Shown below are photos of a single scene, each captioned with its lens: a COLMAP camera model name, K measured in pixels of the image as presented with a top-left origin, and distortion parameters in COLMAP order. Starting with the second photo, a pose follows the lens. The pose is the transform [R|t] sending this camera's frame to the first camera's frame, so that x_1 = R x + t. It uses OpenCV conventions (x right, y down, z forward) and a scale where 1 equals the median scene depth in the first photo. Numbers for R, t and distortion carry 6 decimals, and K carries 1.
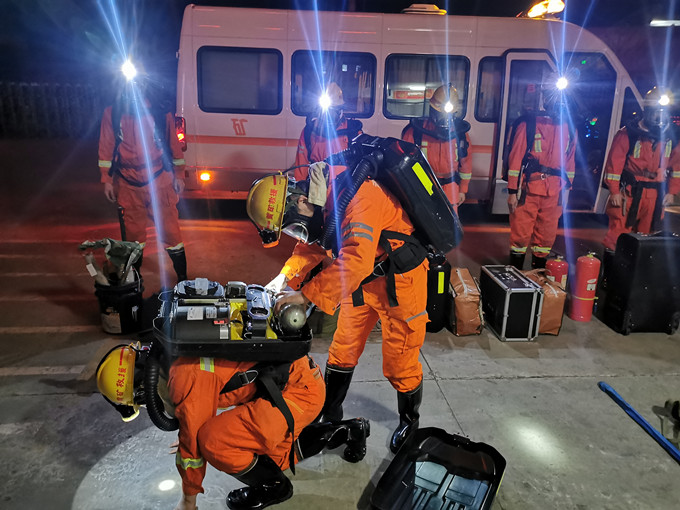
lens RADIAL K [[536.3, 0, 340.0], [0, 536.3, 255.0], [0, 0, 1]] dist [0.009182, 0.003734]
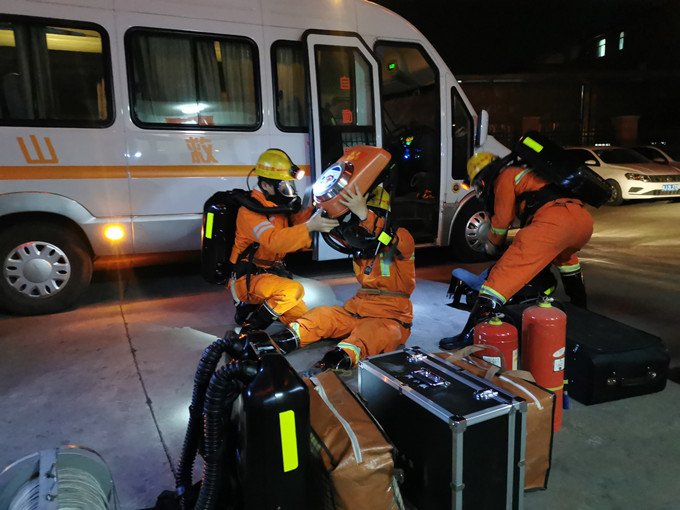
lens RADIAL K [[536.3, 0, 340.0], [0, 536.3, 255.0], [0, 0, 1]] dist [0.009182, 0.003734]
pose [[0.923369, -0.107738, 0.368487, 0.058225], [0.150687, 0.984499, -0.089749, -0.018718], [-0.353105, 0.138398, 0.925291, 0.368025]]
